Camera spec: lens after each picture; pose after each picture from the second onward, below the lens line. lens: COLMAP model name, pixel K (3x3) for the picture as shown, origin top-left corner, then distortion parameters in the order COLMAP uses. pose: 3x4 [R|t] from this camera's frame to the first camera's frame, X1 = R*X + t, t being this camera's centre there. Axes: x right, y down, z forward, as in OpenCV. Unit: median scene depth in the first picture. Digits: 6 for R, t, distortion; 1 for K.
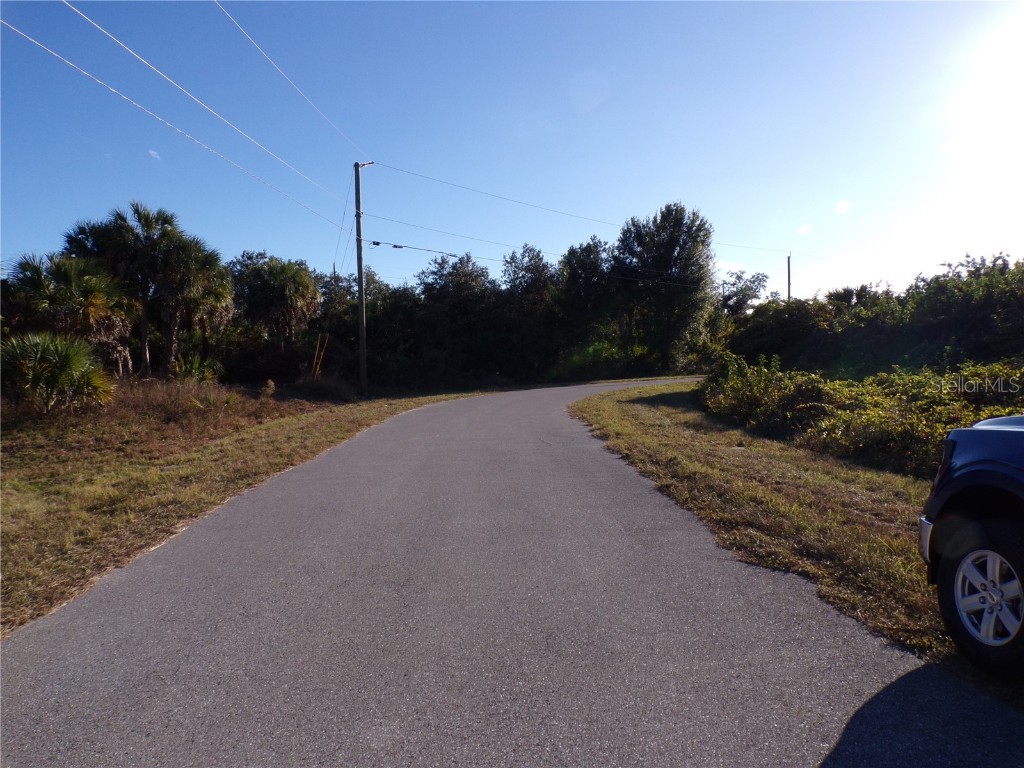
lens RADIAL K [[682.1, 0, 511.2], [0, 682.1, 383.8], [0, 0, 1]] dist [-0.009190, 0.000246]
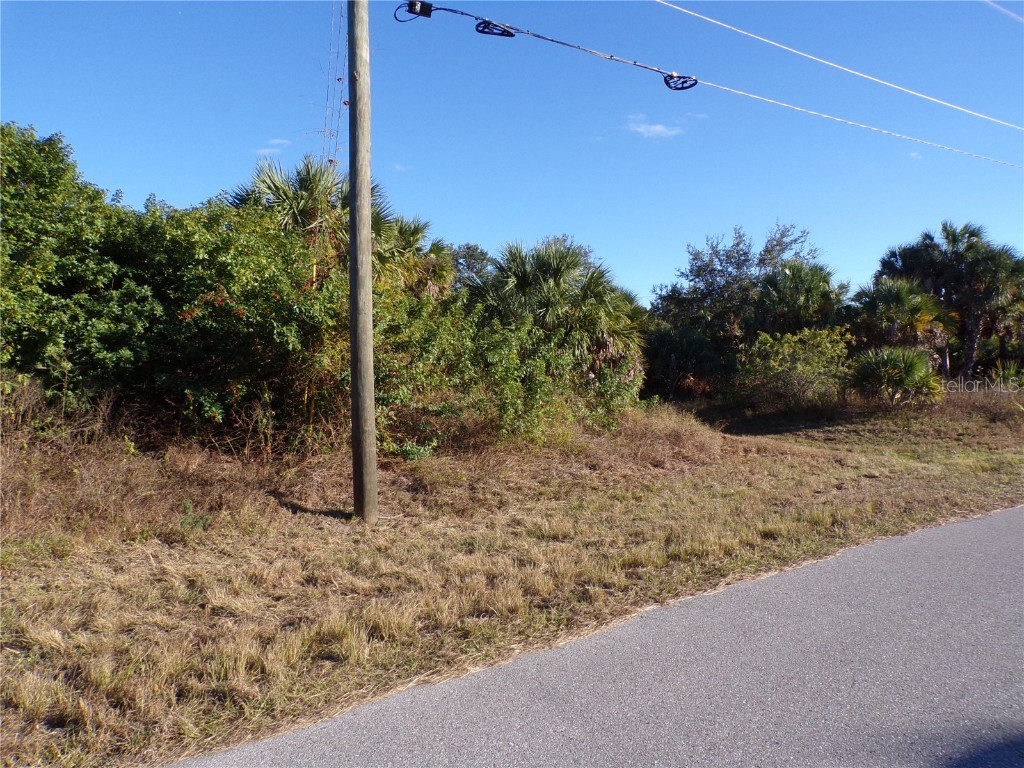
lens RADIAL K [[682.1, 0, 510.0], [0, 682.1, 386.8], [0, 0, 1]] dist [-0.009190, 0.000246]
pose [[0.516828, 0.030967, -0.855529, 0.025115], [-0.035123, 0.999271, 0.014952, 0.005076], [0.855369, 0.022321, 0.517539, -0.149909]]
